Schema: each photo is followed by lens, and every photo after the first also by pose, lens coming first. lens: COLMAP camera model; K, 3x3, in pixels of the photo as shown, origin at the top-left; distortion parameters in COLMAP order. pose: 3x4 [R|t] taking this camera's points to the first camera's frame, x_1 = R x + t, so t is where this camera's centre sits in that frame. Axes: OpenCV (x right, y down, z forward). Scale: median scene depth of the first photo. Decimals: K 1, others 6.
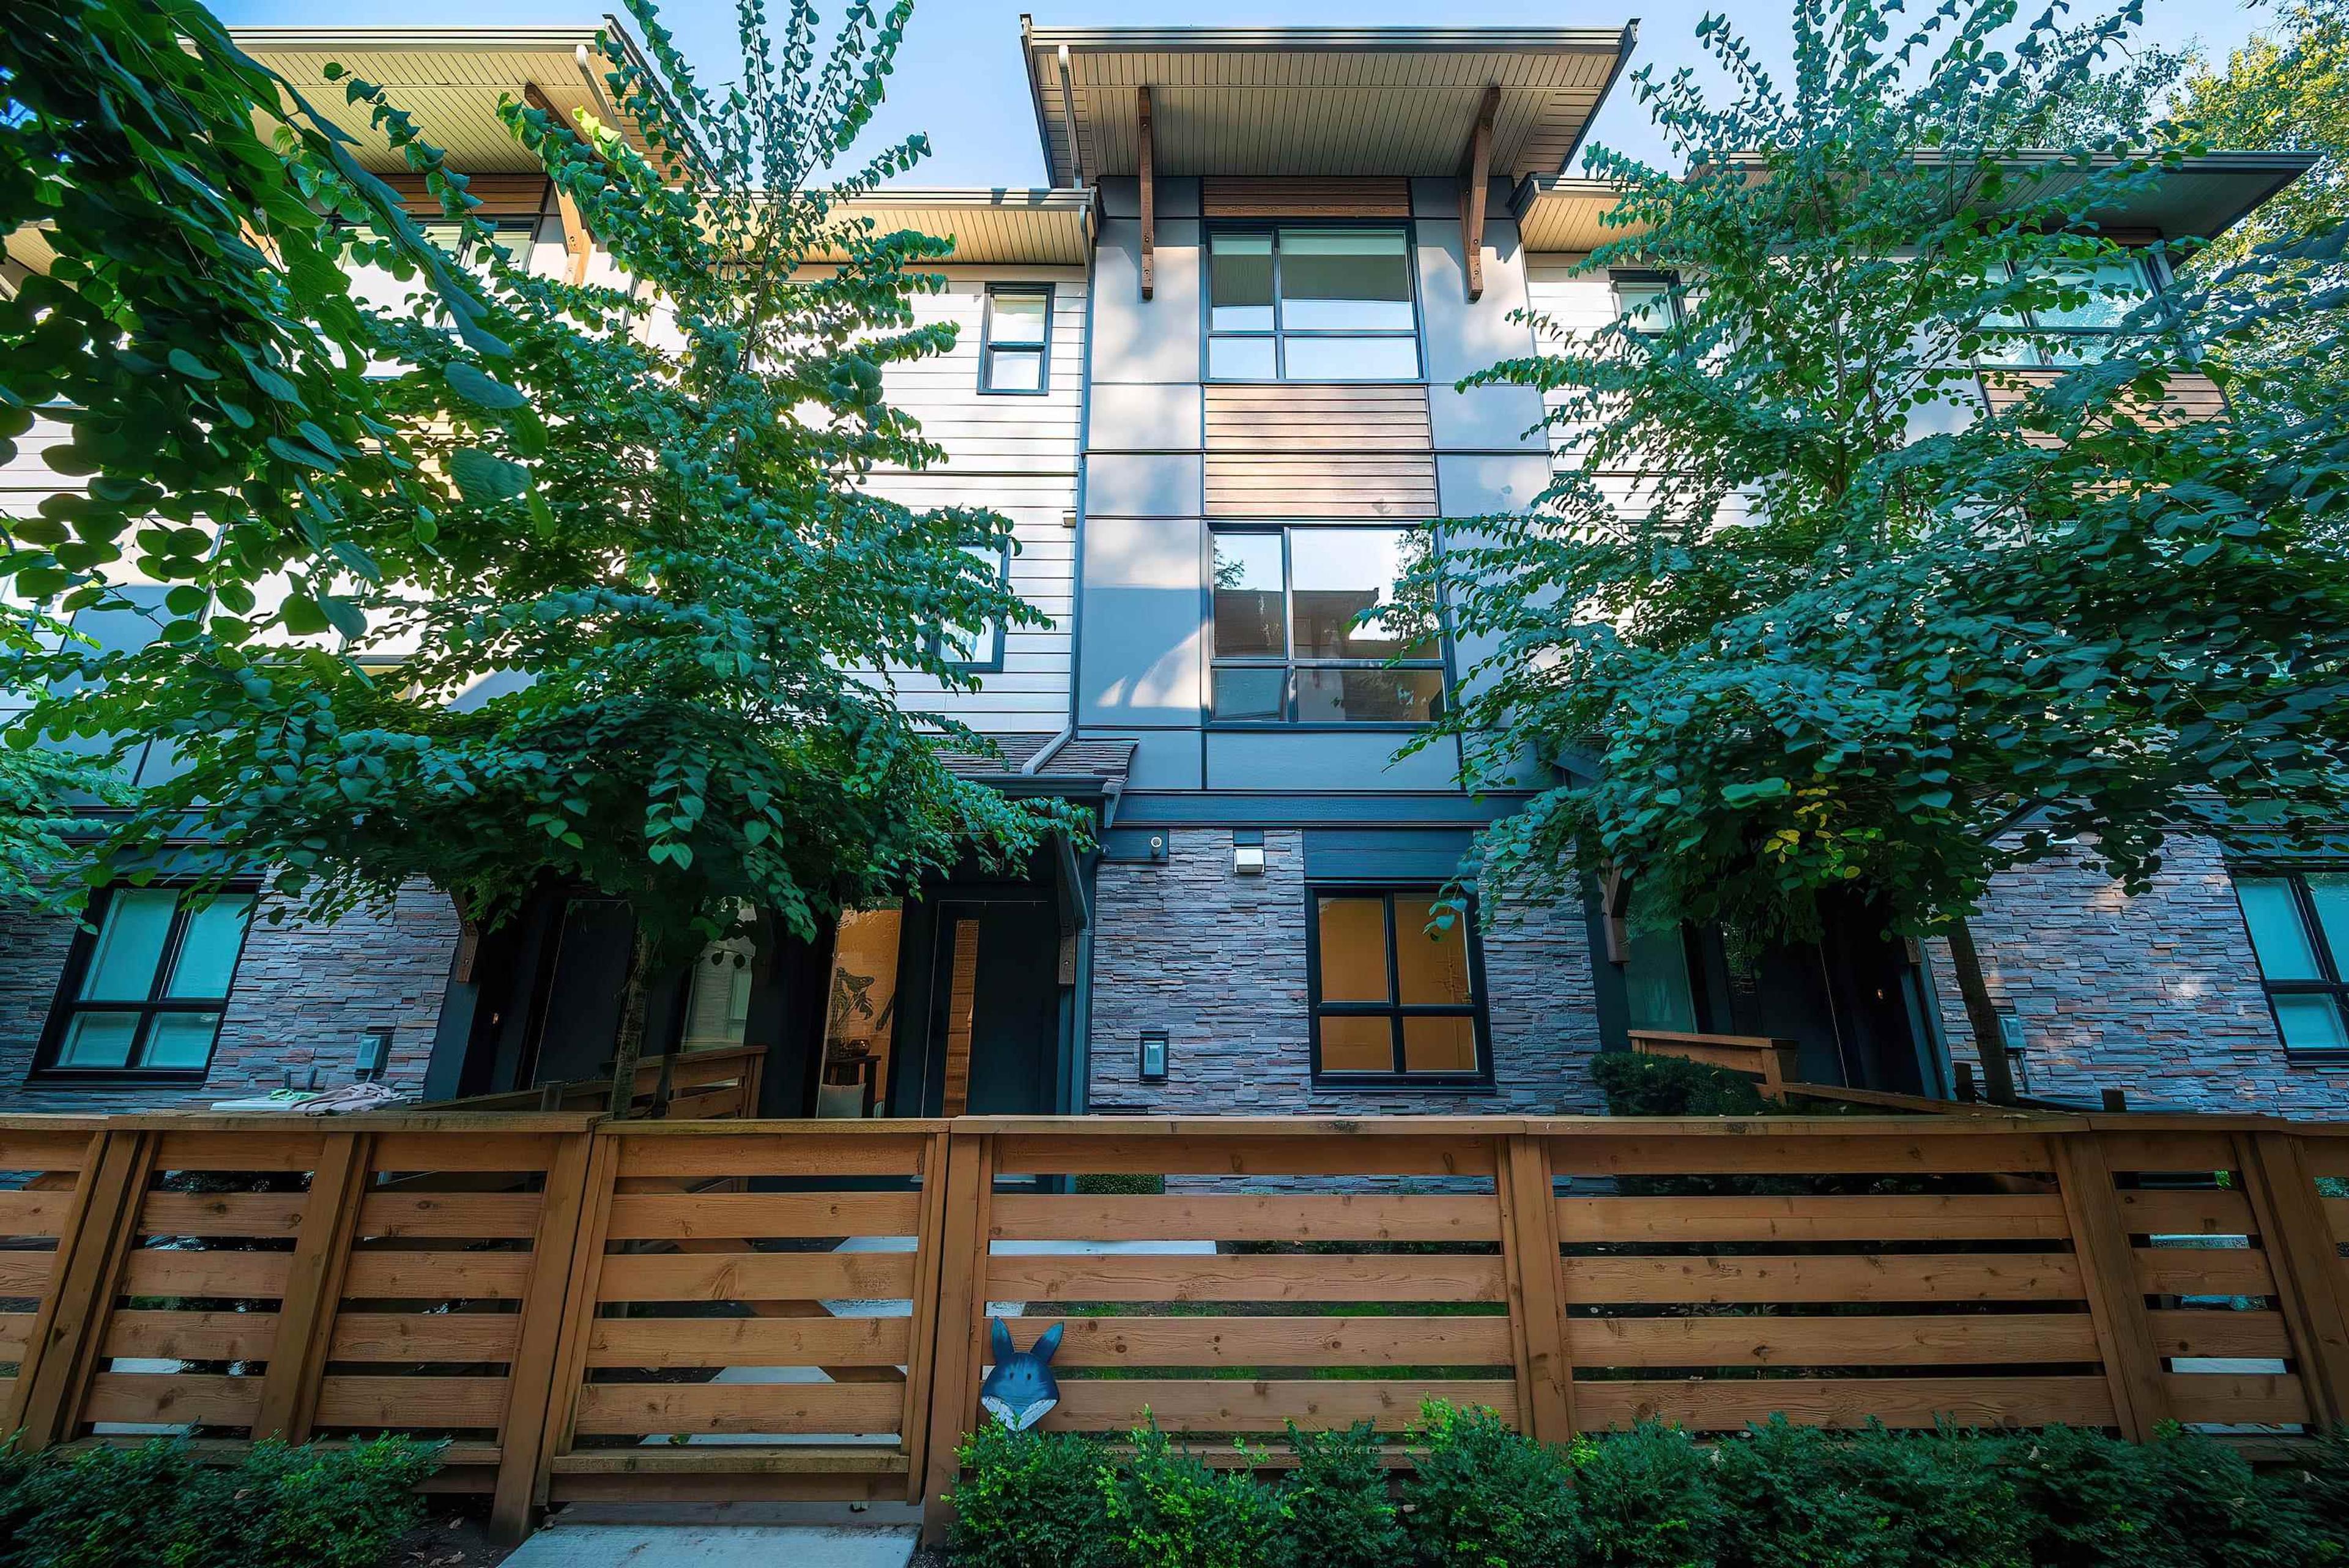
lens RADIAL K [[820.1, 0, 1178.5], [0, 820.1, 783.3], [0, 0, 1]] dist [-0.003040, -0.000534]
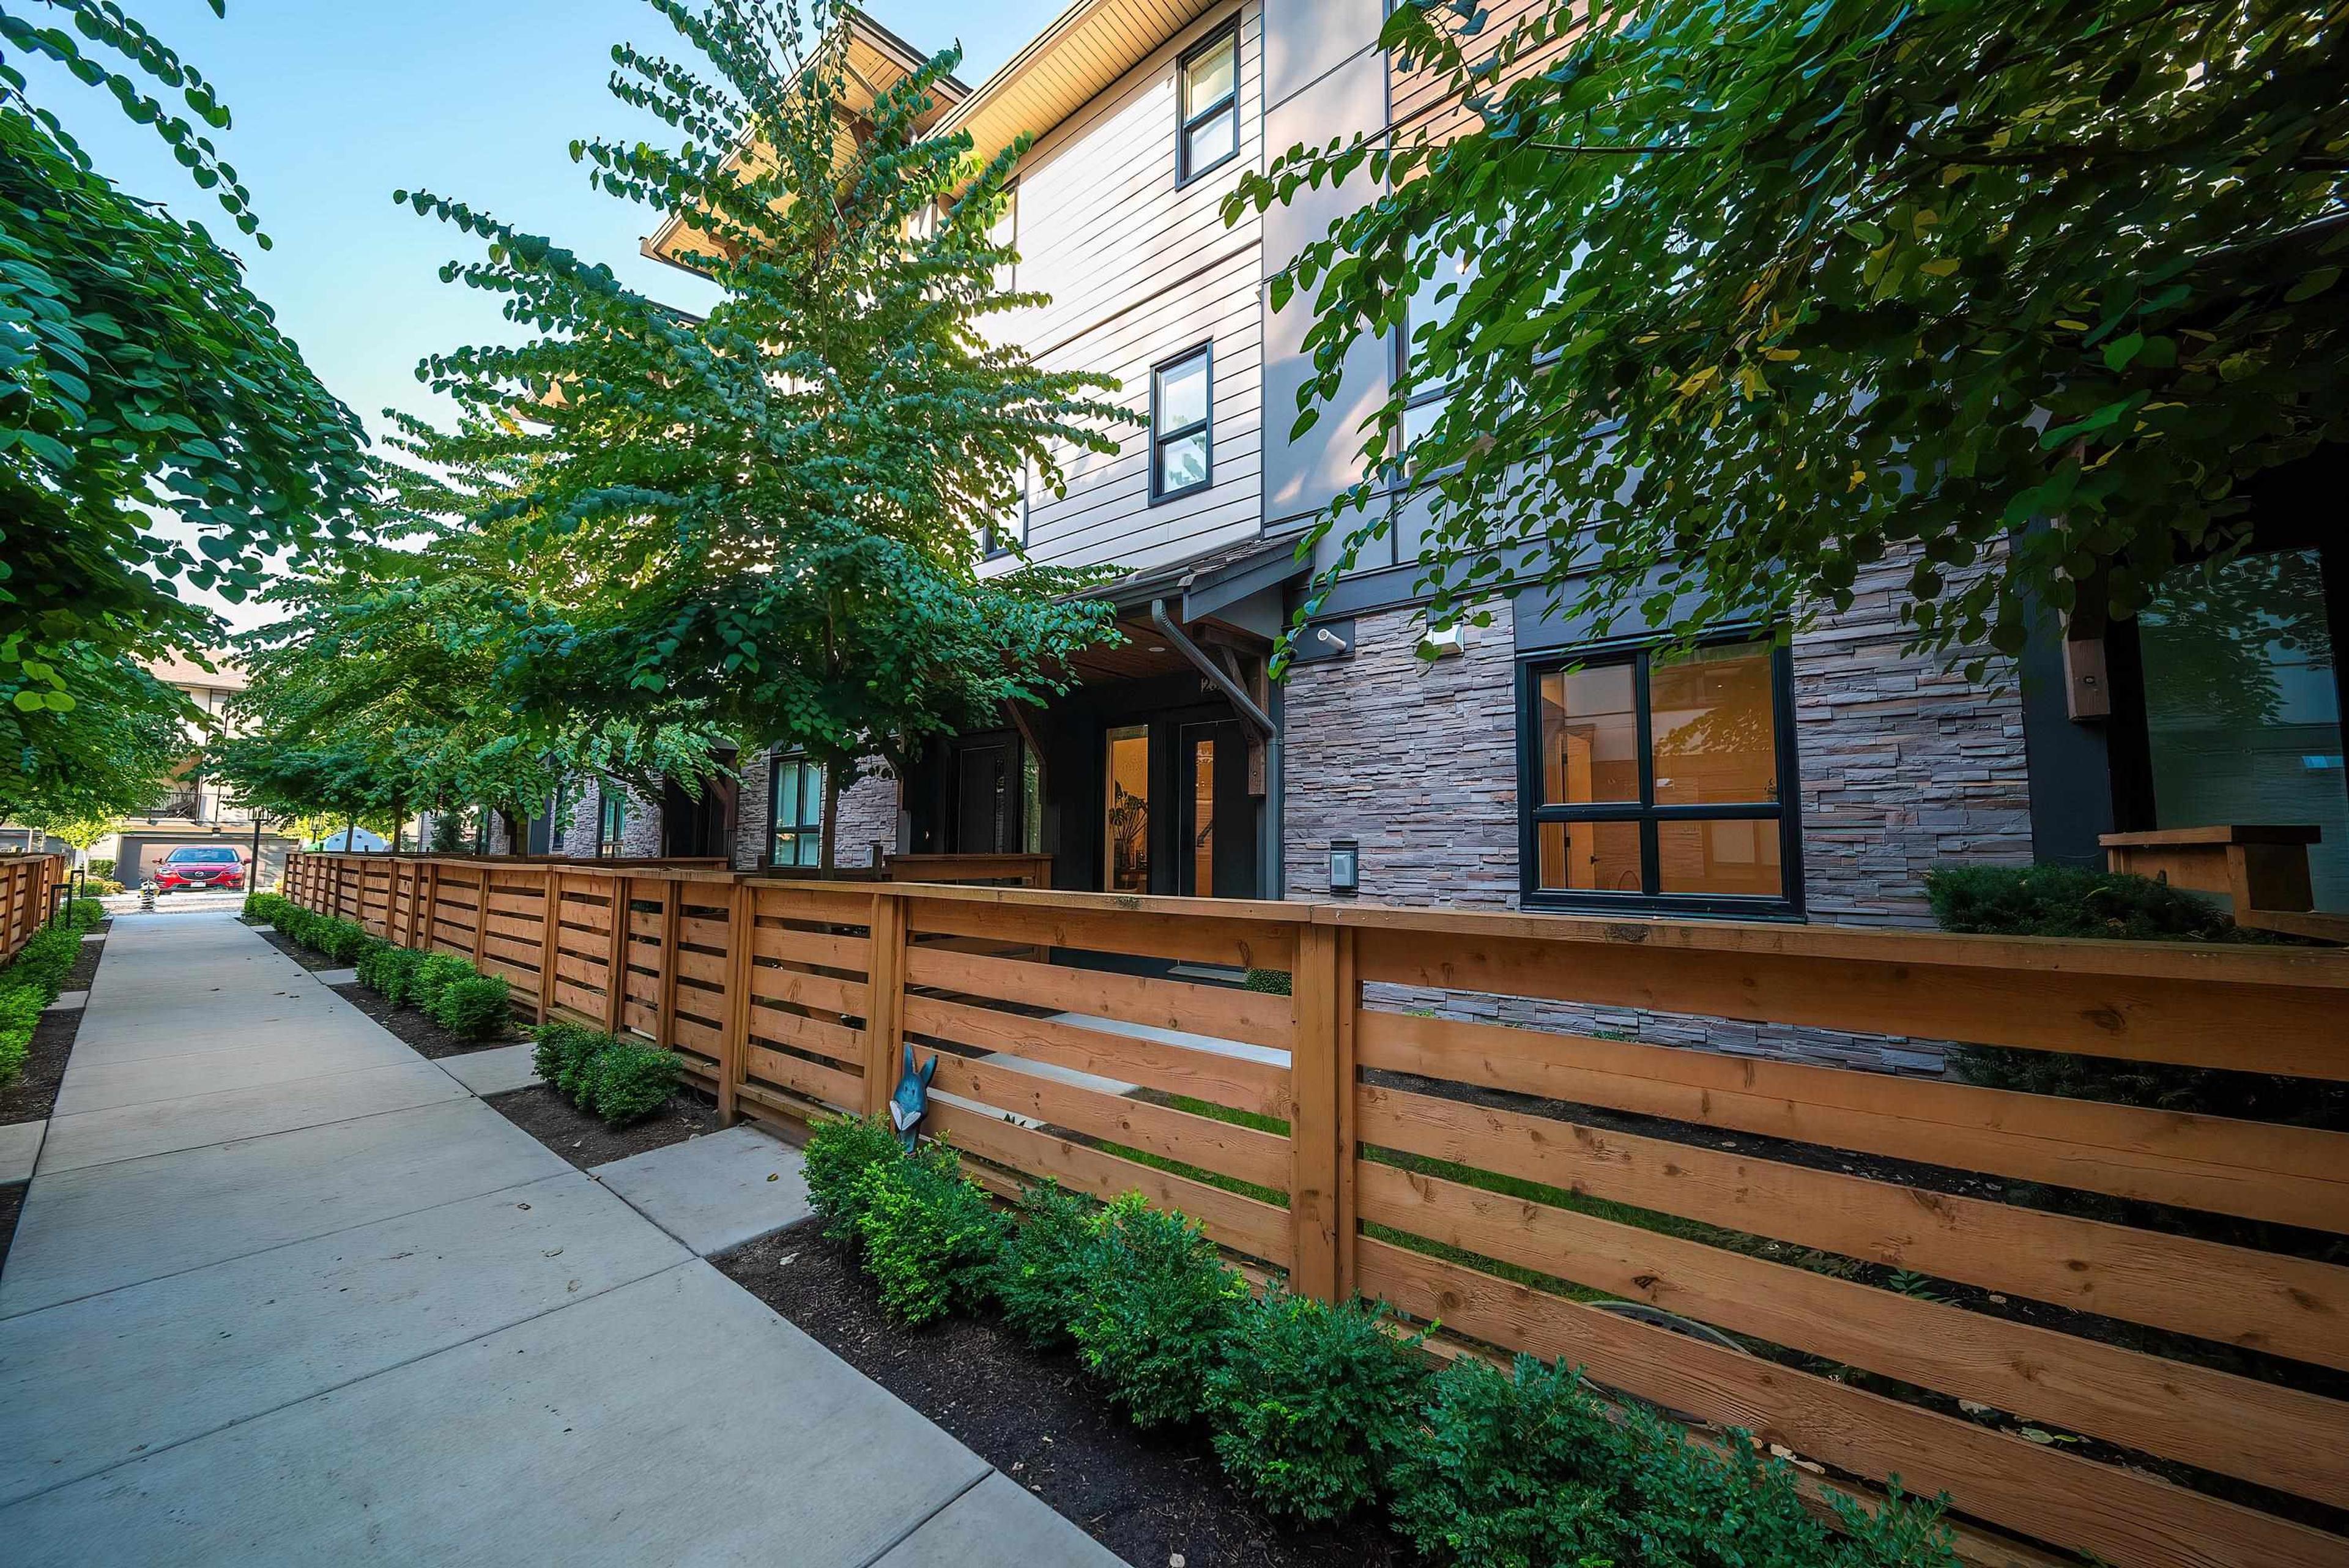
lens RADIAL K [[820.1, 0, 1178.5], [0, 820.1, 783.3], [0, 0, 1]] dist [-0.003040, -0.000534]
pose [[0.786566, -0.047445, -0.615681, 0.389982], [0.155745, 0.980053, 0.123448, 0.095663], [0.597543, -0.192989, 0.778266, 0.184360]]
